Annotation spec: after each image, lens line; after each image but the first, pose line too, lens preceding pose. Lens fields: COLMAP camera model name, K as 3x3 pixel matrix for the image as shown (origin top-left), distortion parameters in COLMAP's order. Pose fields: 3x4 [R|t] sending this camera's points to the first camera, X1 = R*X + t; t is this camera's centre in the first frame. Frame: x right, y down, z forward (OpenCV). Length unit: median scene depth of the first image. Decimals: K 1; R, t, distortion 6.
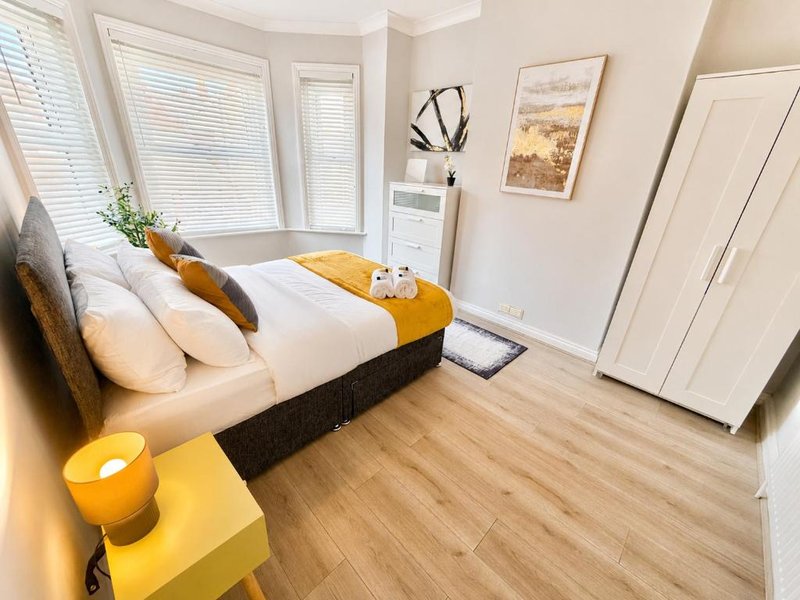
lens RADIAL K [[322.1, 0, 397.4], [0, 322.1, 297.3], [0, 0, 1]] dist [-0.002005, 0.000292]
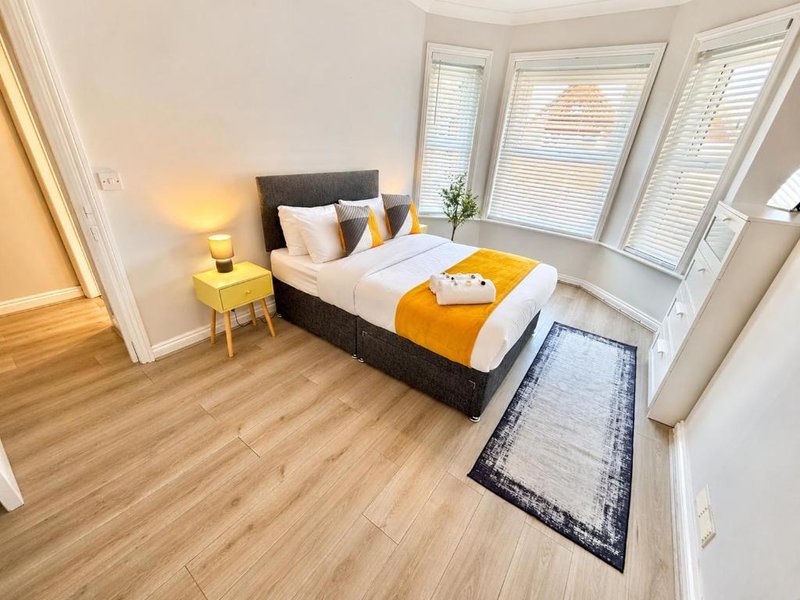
lens RADIAL K [[322.1, 0, 397.4], [0, 322.1, 297.3], [0, 0, 1]] dist [-0.002005, 0.000292]
pose [[0.165889, 0.392135, -0.904827, 0.494096], [-0.424458, 0.856590, 0.293410, -0.136522], [0.890122, 0.335387, 0.308544, 0.370567]]
